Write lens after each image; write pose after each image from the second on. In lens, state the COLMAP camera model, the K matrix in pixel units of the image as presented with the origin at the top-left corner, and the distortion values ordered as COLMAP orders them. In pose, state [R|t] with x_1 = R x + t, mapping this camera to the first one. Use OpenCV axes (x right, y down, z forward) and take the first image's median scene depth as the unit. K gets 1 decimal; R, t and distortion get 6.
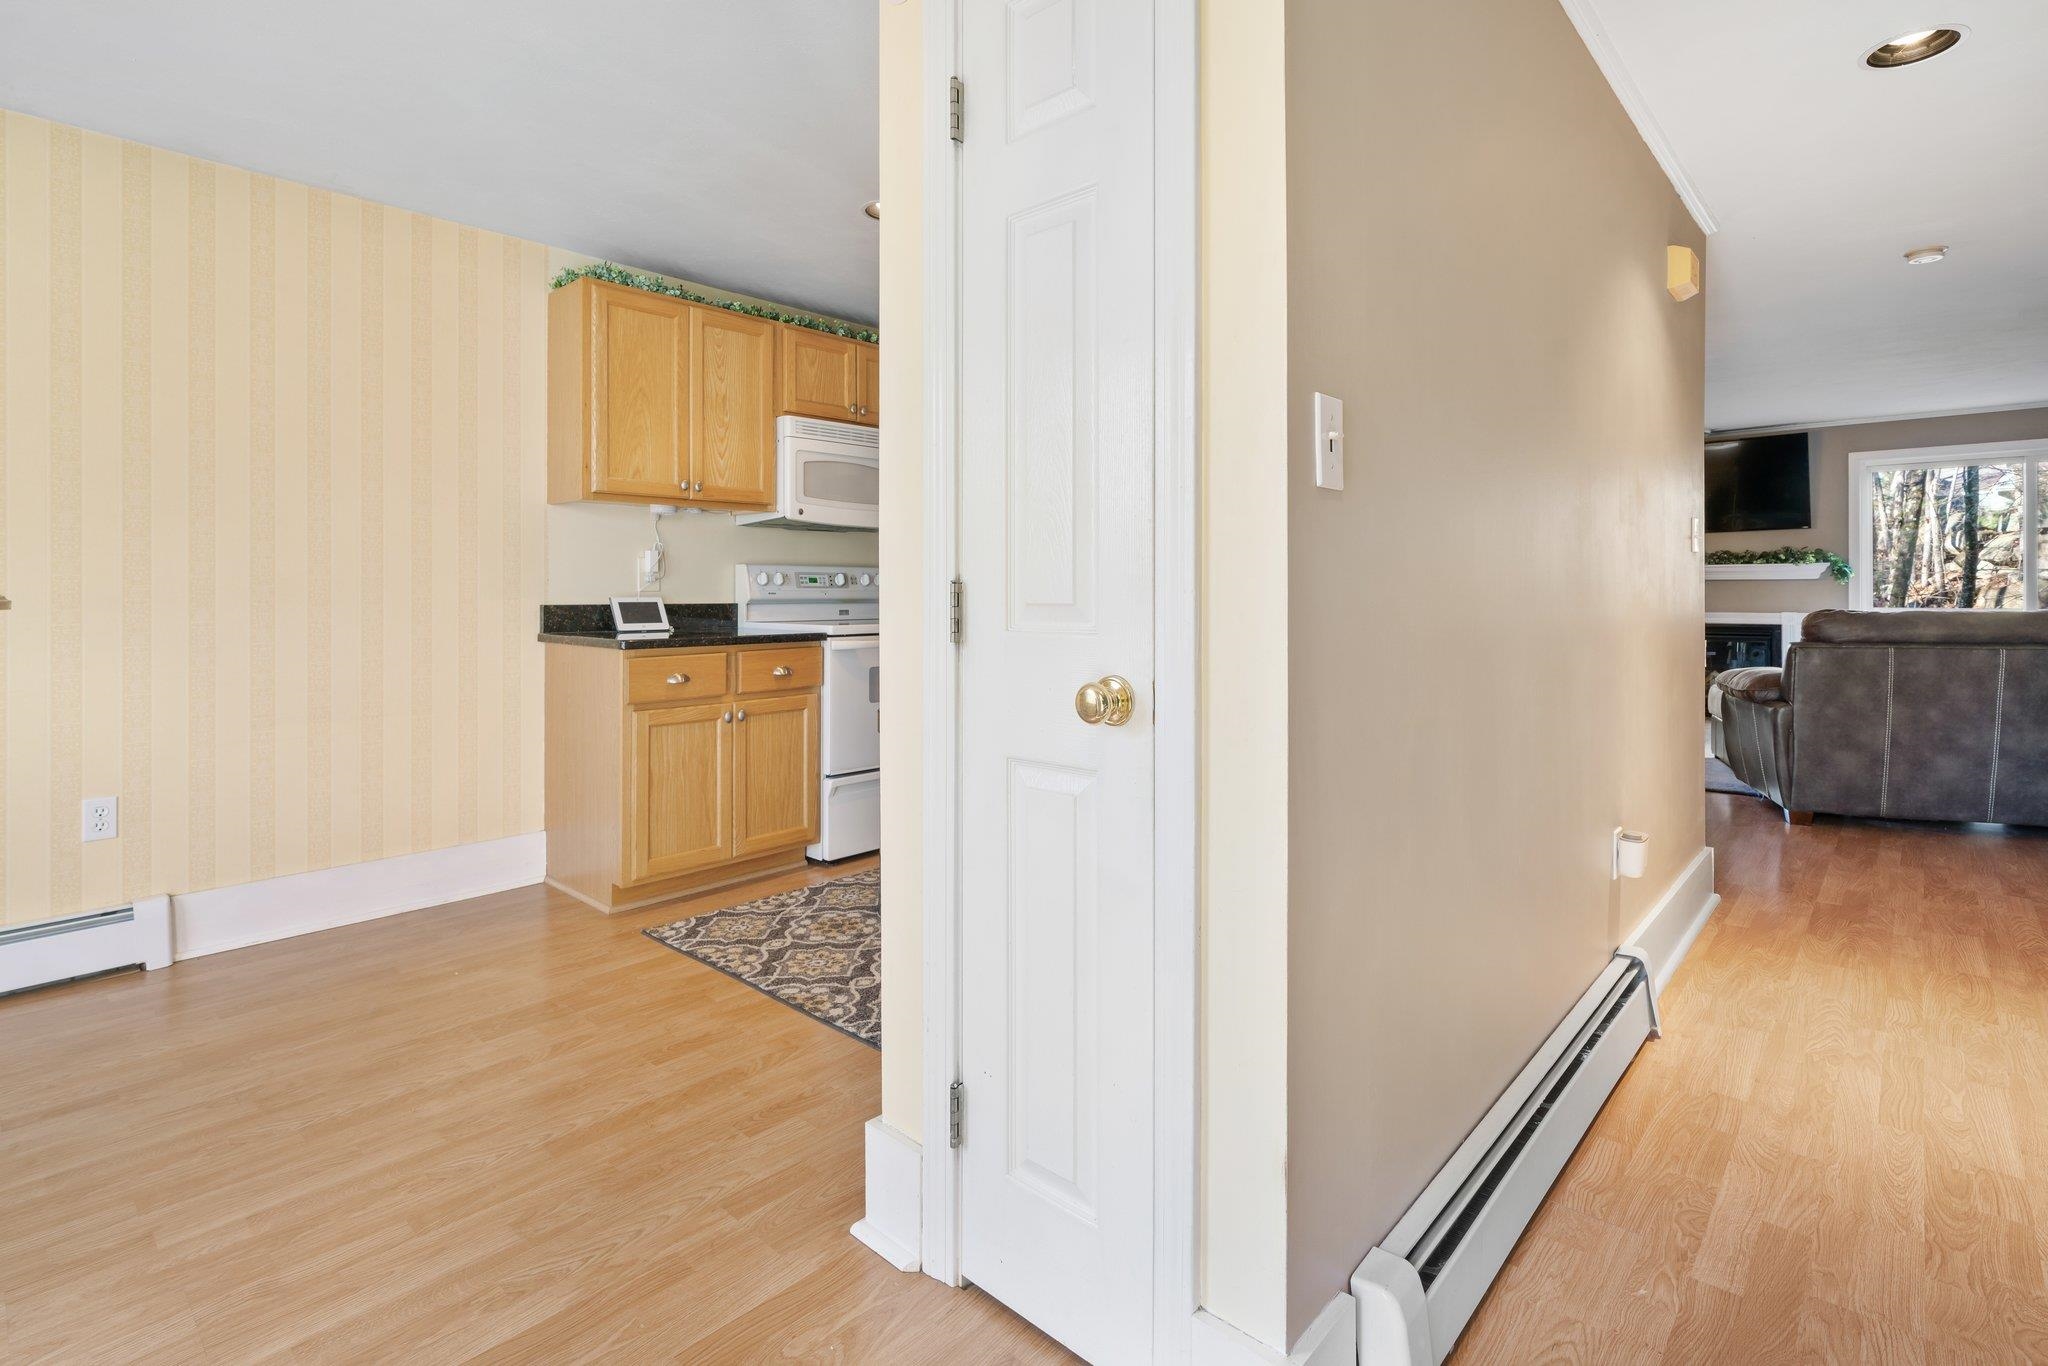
lens RADIAL K [[967.4, 0, 1002.8], [0, 967.4, 585.4], [0, 0, 1]] dist [0.011754, -0.003870]
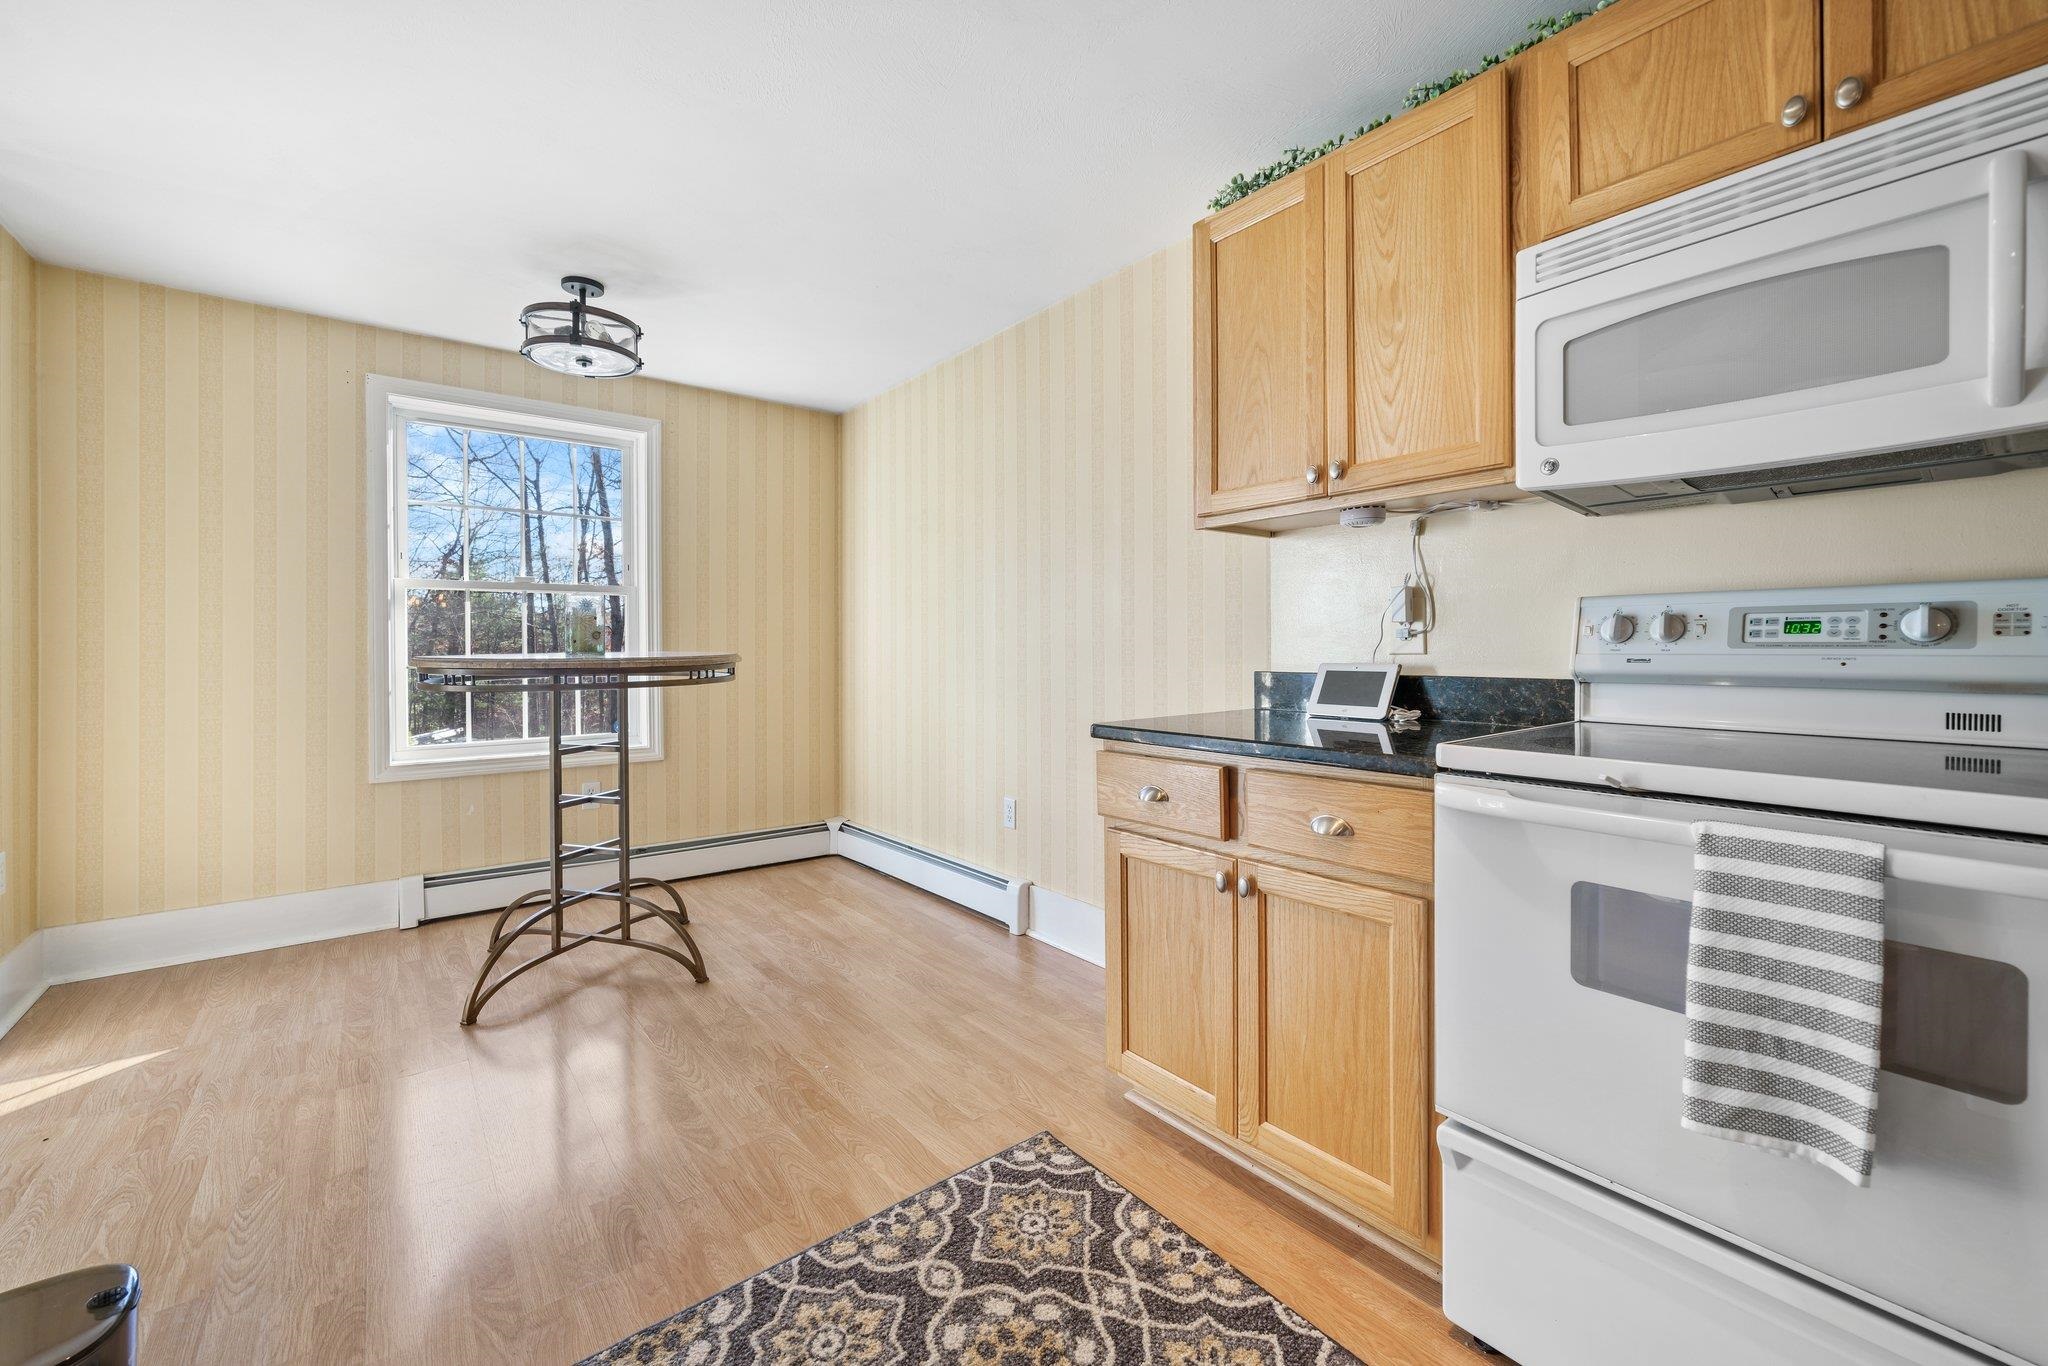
lens RADIAL K [[825.0, 0, 1056.8], [0, 825.0, 652.4], [0, 0, 1]] dist [-0.001485, -0.000137]
pose [[-0.132016, 0.008384, -0.991212, 0.184009], [0.011957, 0.999905, 0.006865, -0.001079], [0.991175, -0.010945, -0.132104, 0.884580]]
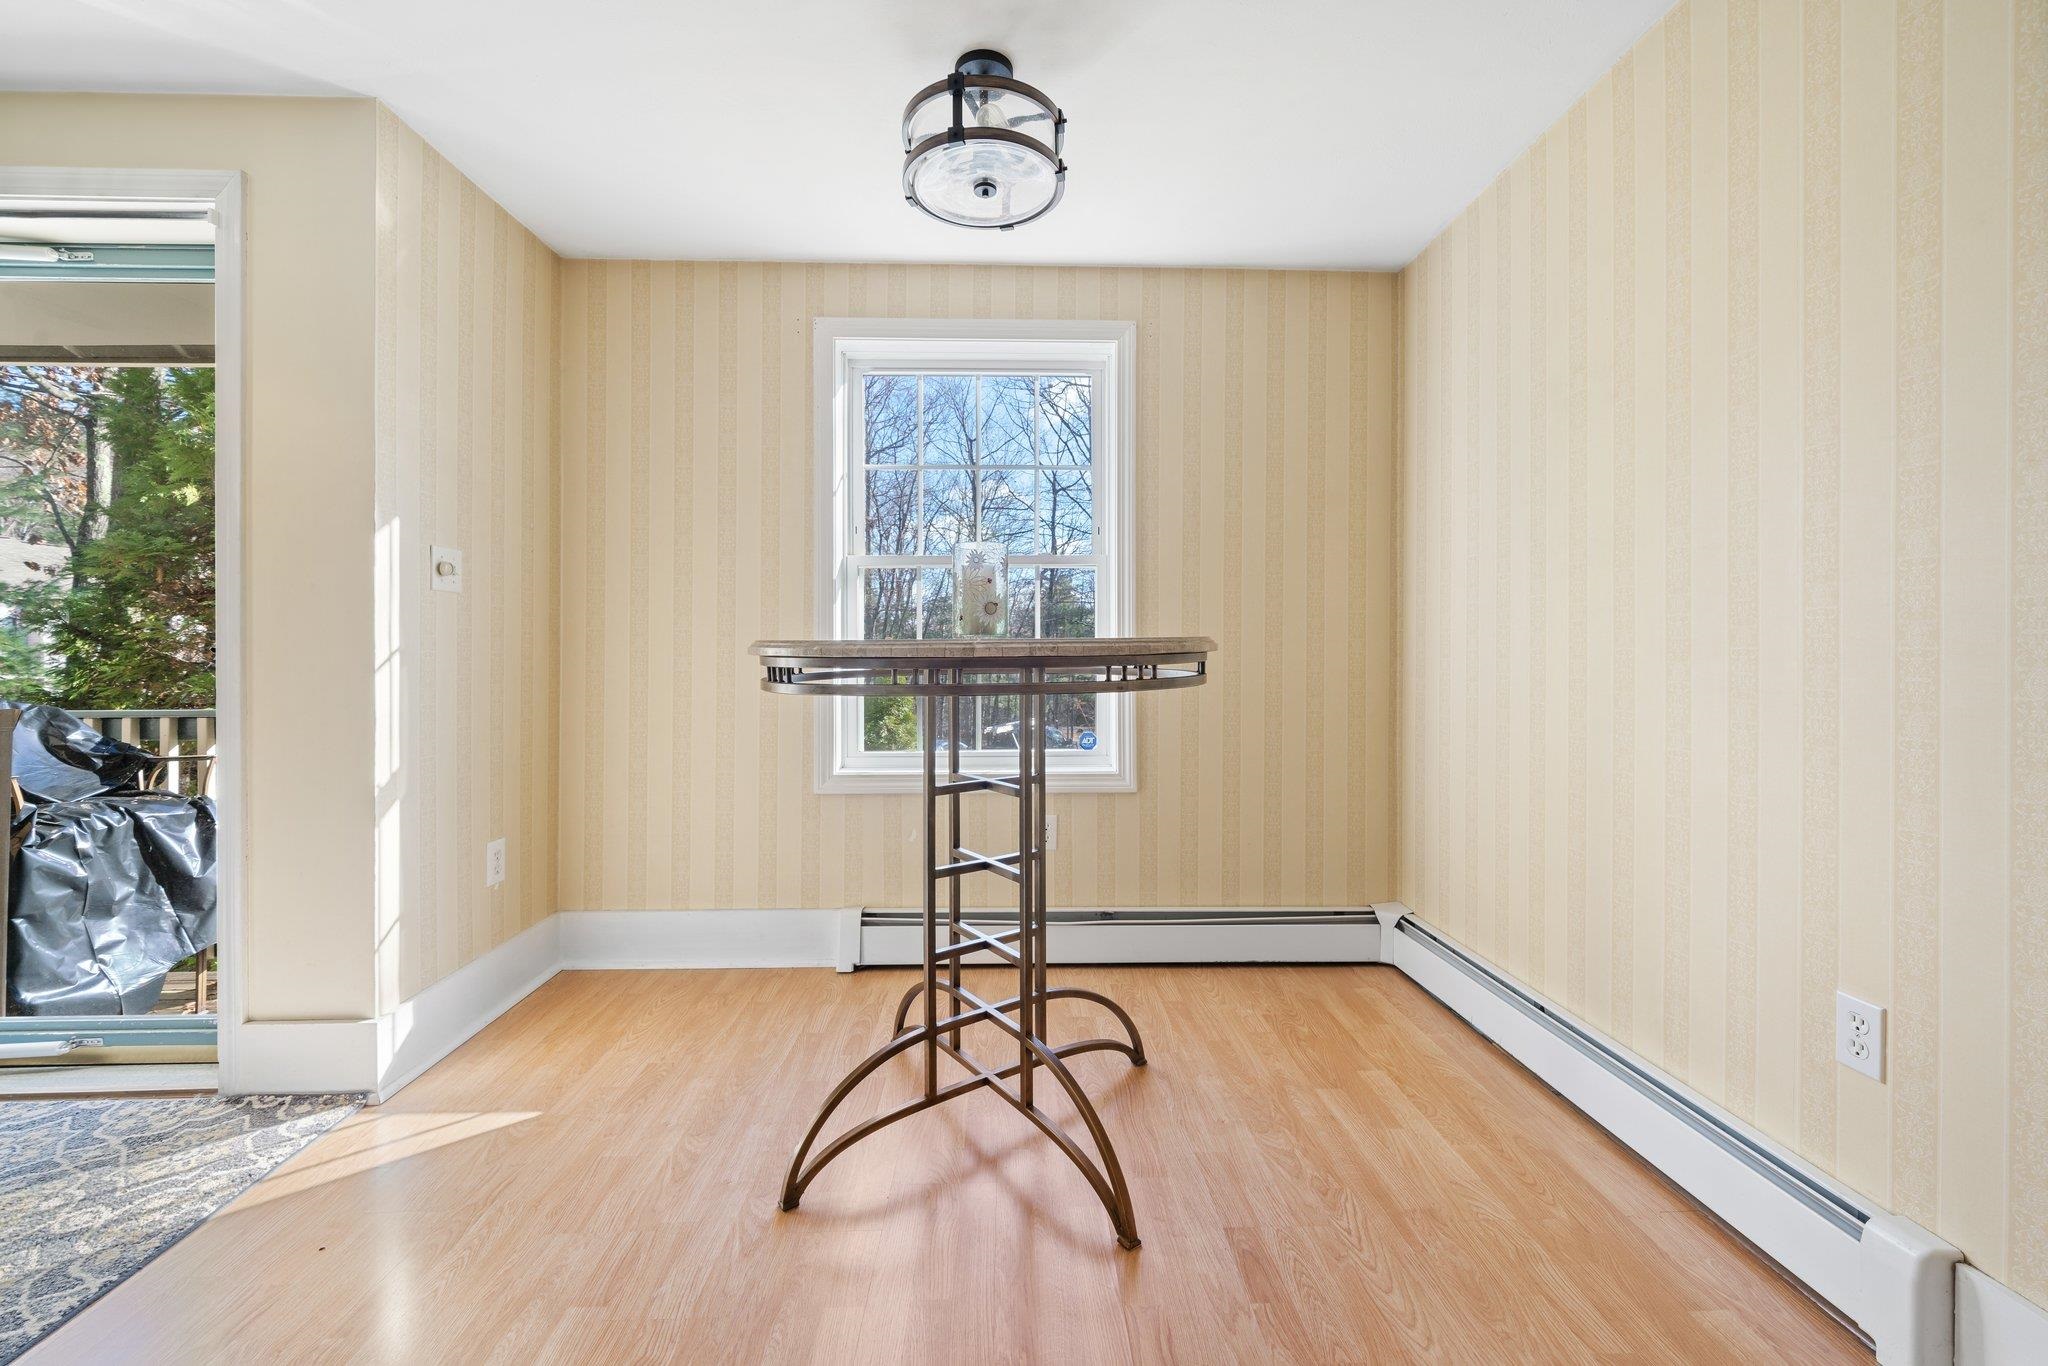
lens RADIAL K [[825.0, 0, 1002.4], [0, 825.0, 661.6], [0, 0, 1]] dist [-0.001485, -0.000137]
pose [[-0.736783, 0.011426, -0.676032, -0.170506], [0.010223, 0.999931, 0.005759, 0.010870], [0.676051, -0.002668, -0.736850, 0.730693]]
